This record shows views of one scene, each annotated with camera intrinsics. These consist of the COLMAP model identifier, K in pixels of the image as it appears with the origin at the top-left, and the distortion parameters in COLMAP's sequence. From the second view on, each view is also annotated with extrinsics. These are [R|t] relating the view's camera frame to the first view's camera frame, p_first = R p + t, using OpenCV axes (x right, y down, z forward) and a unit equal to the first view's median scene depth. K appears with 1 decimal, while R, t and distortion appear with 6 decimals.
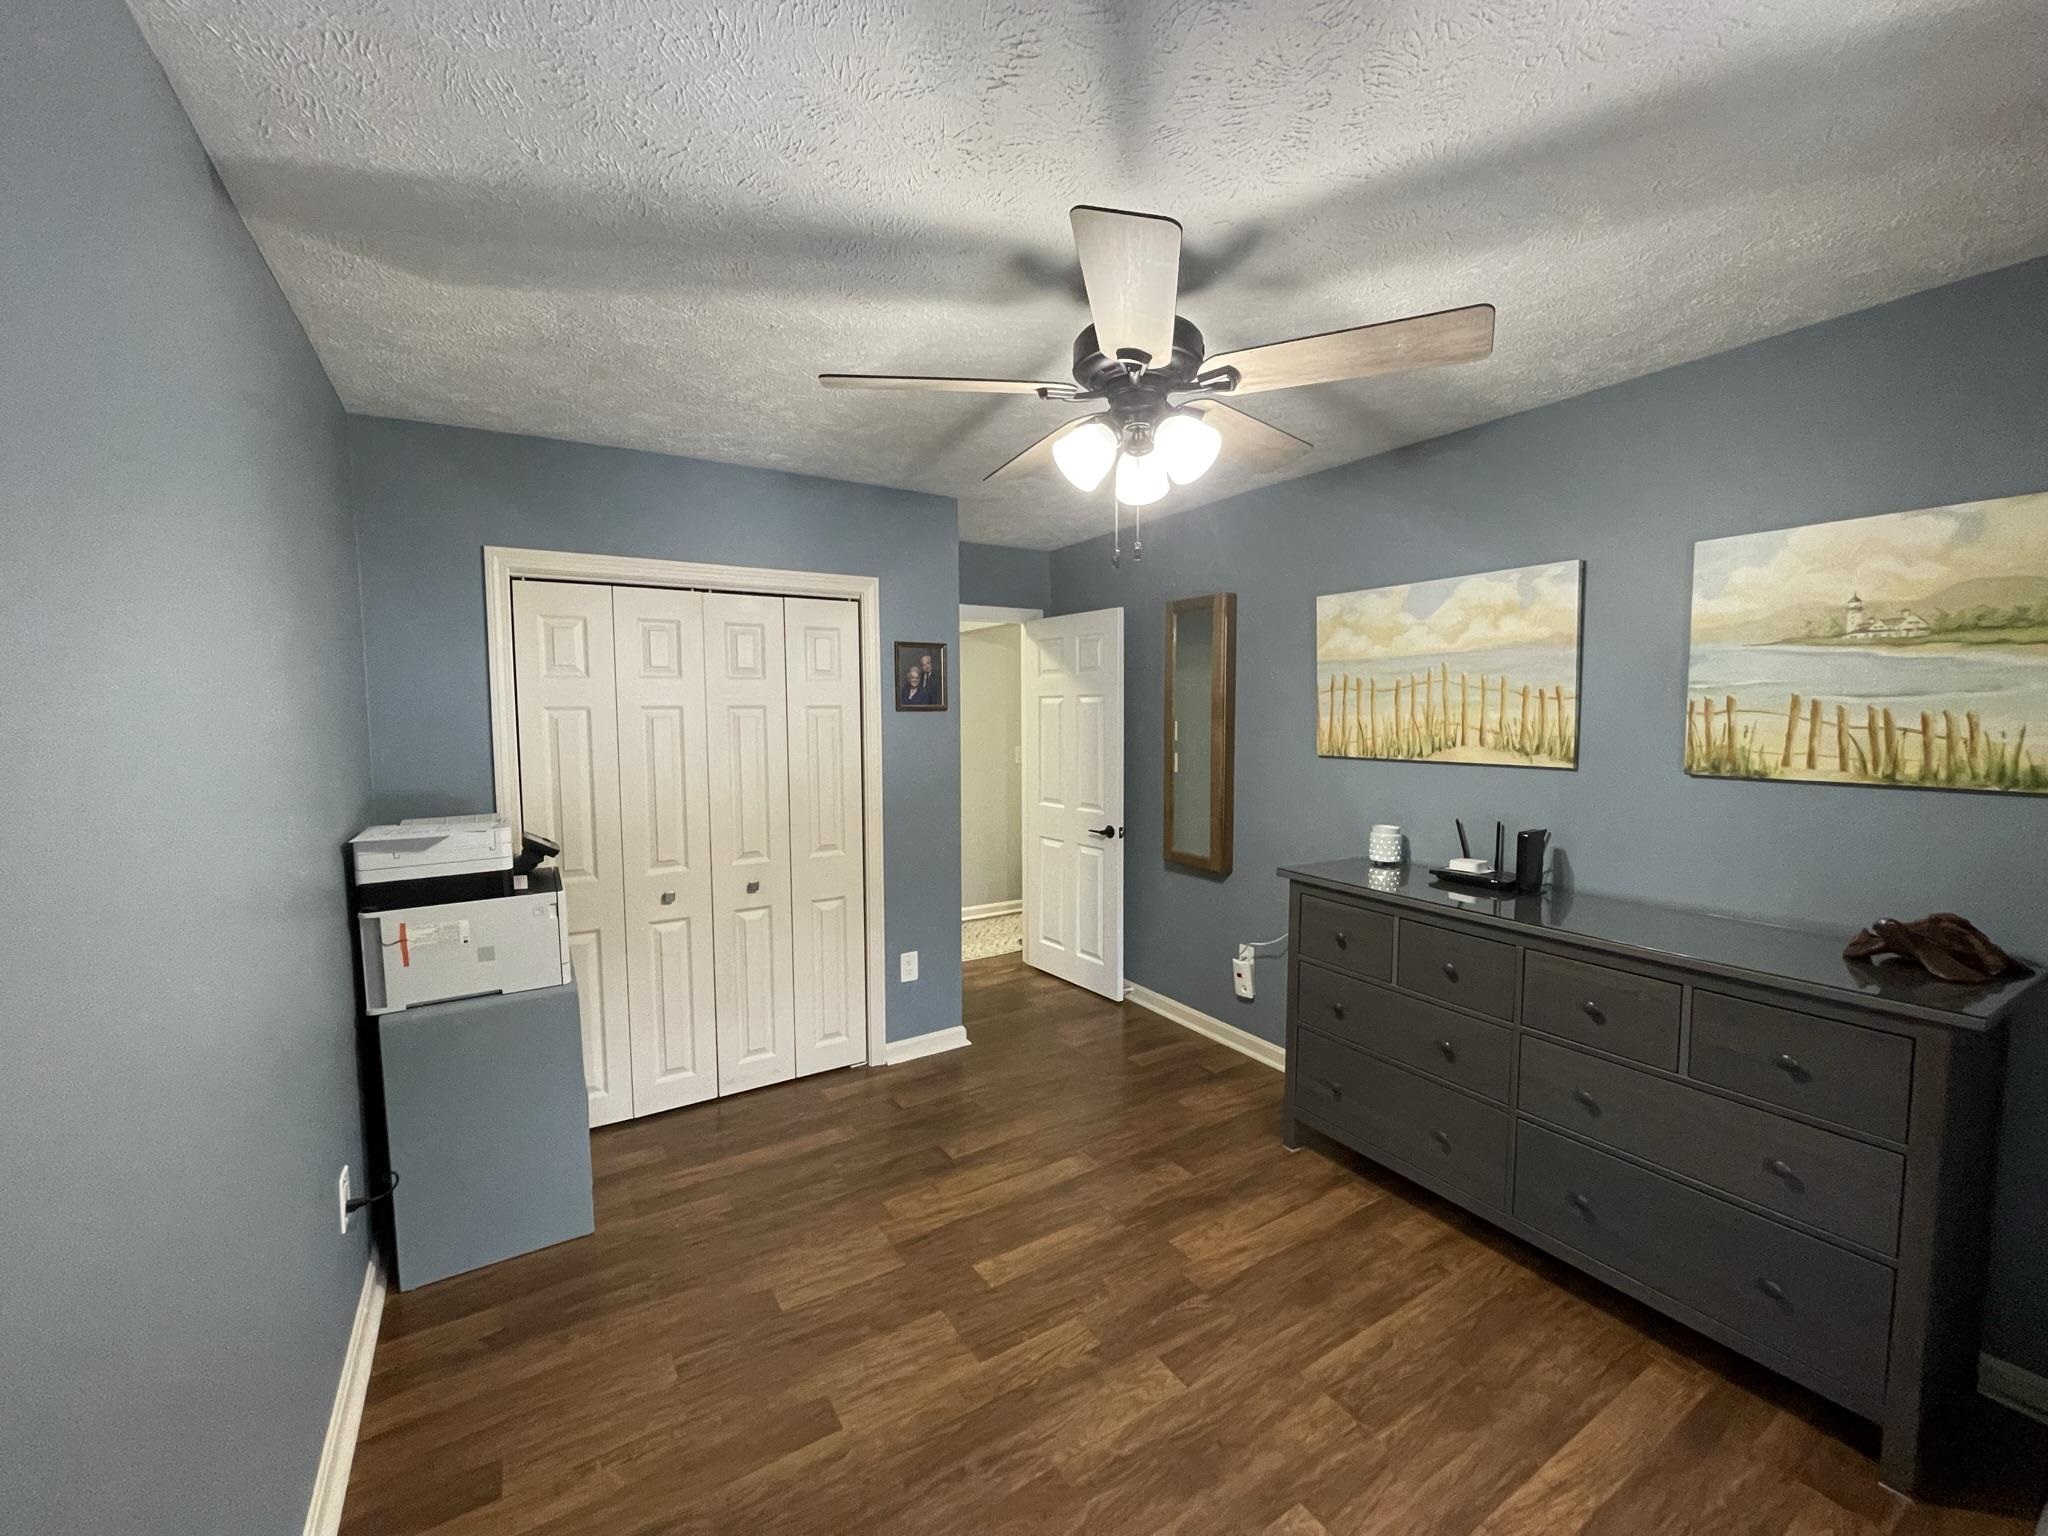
lens RADIAL K [[824.5, 0, 1027.5], [0, 824.5, 765.8], [0, 0, 1]] dist [0.000444, -0.000688]
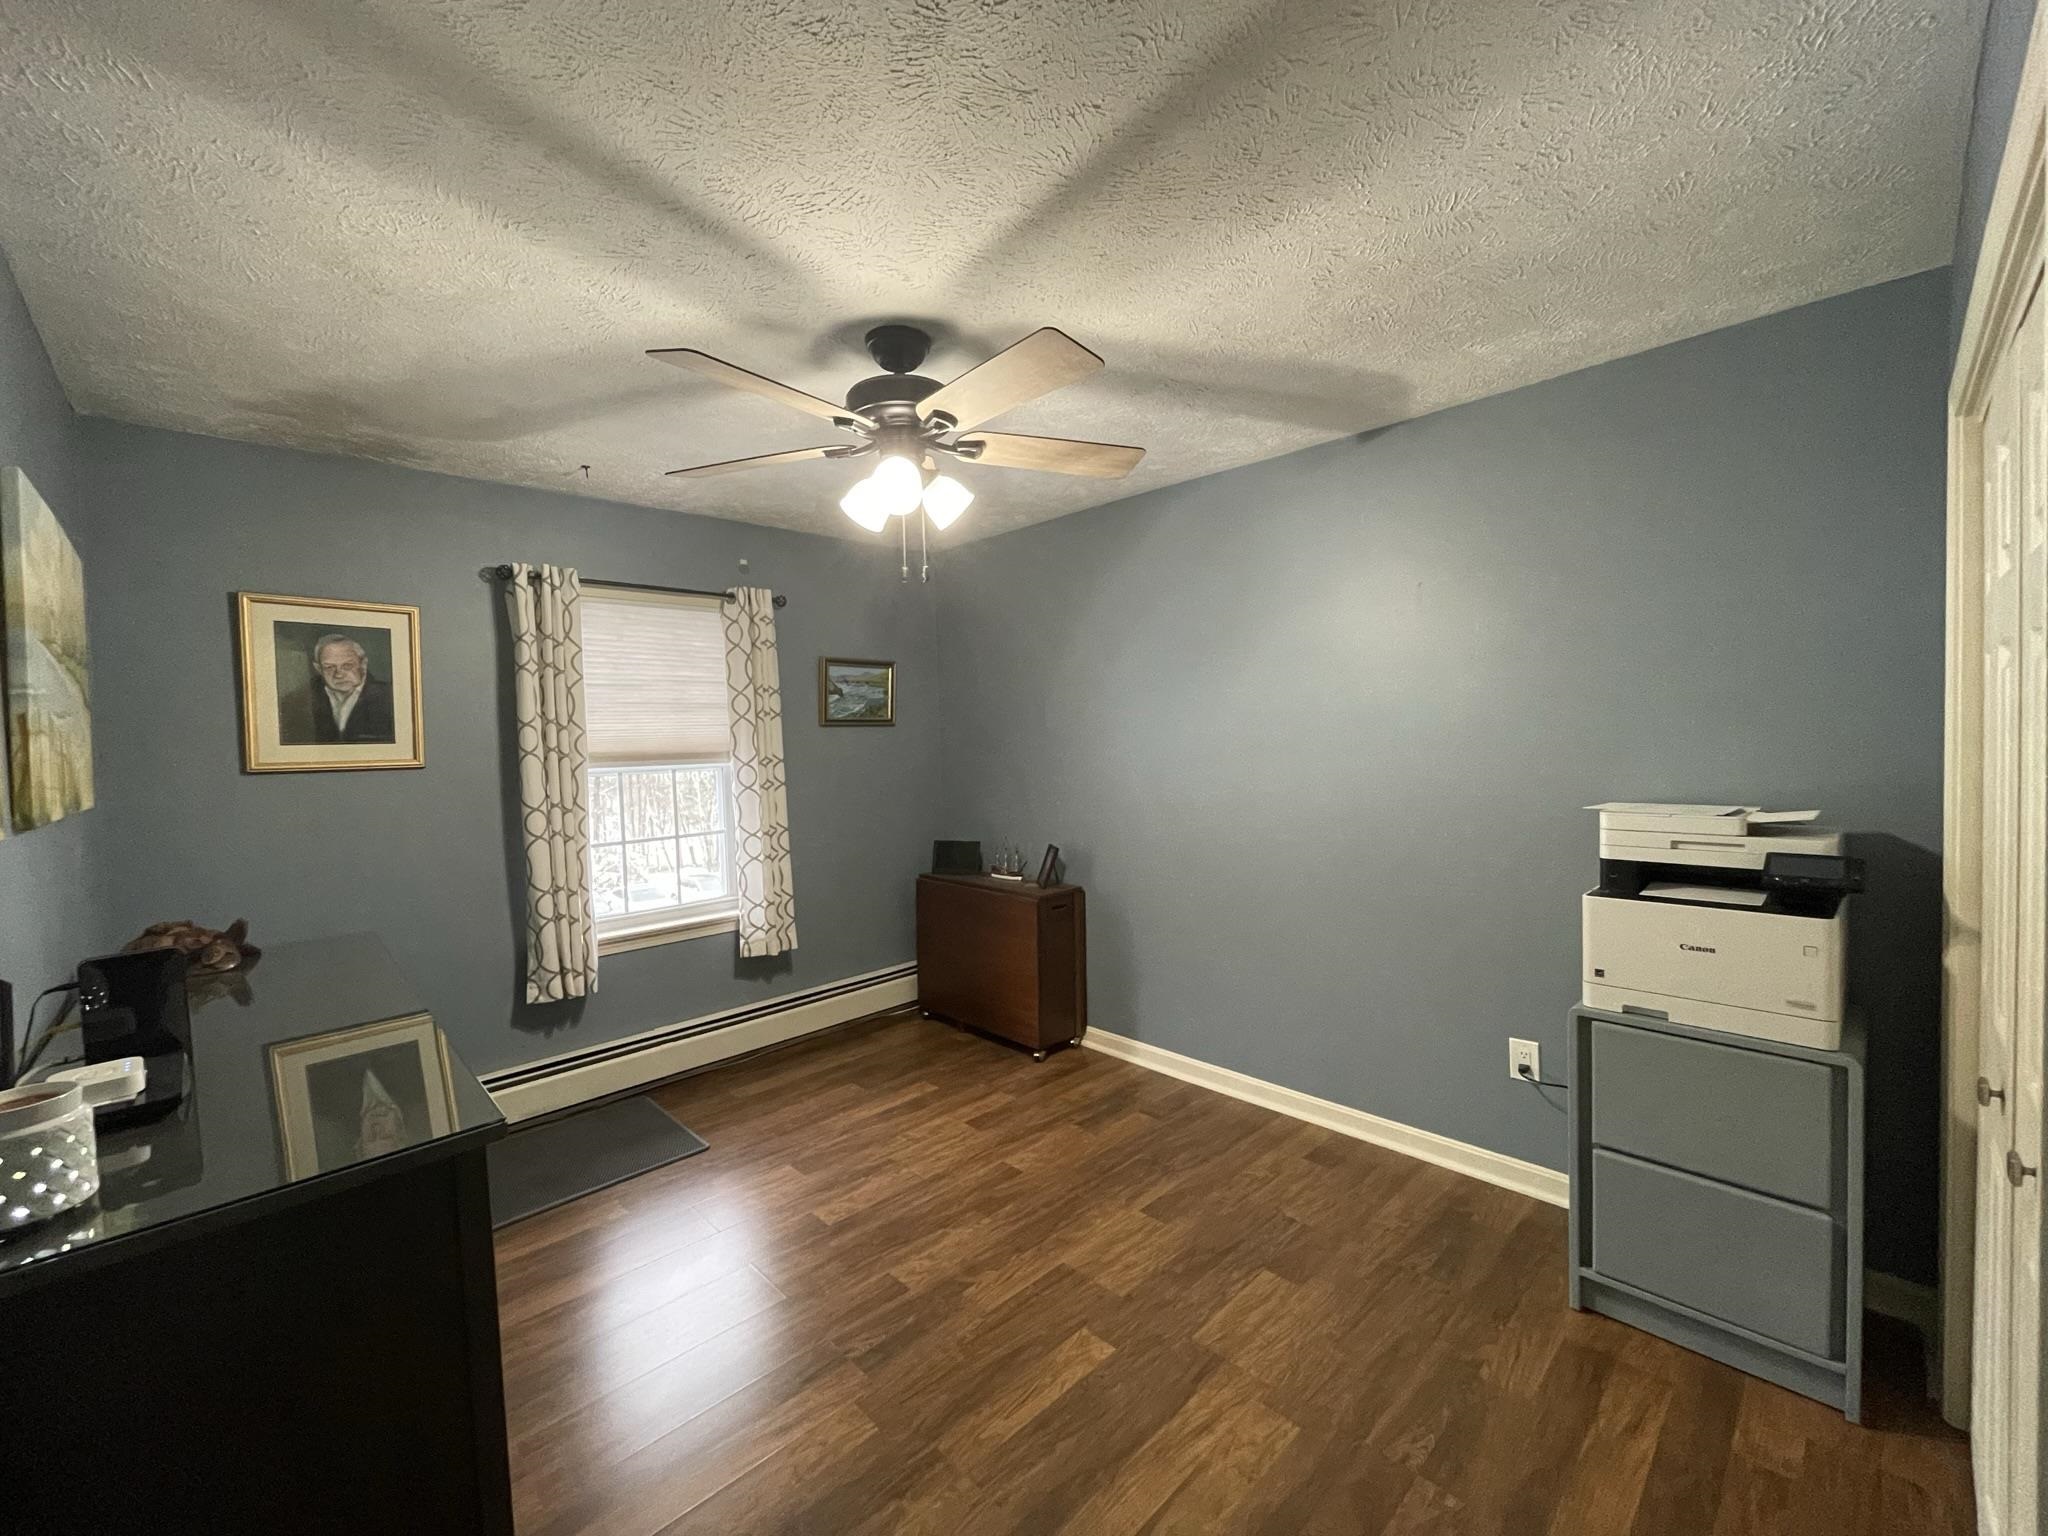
lens RADIAL K [[824.5, 0, 1028.5], [0, 824.5, 766.5], [0, 0, 1]] dist [0.000444, -0.000688]
pose [[-0.975916, 0.042500, -0.213967, 0.195102], [0.019173, 0.993754, 0.109937, -0.097131], [0.217303, 0.103187, -0.970635, 1.896705]]
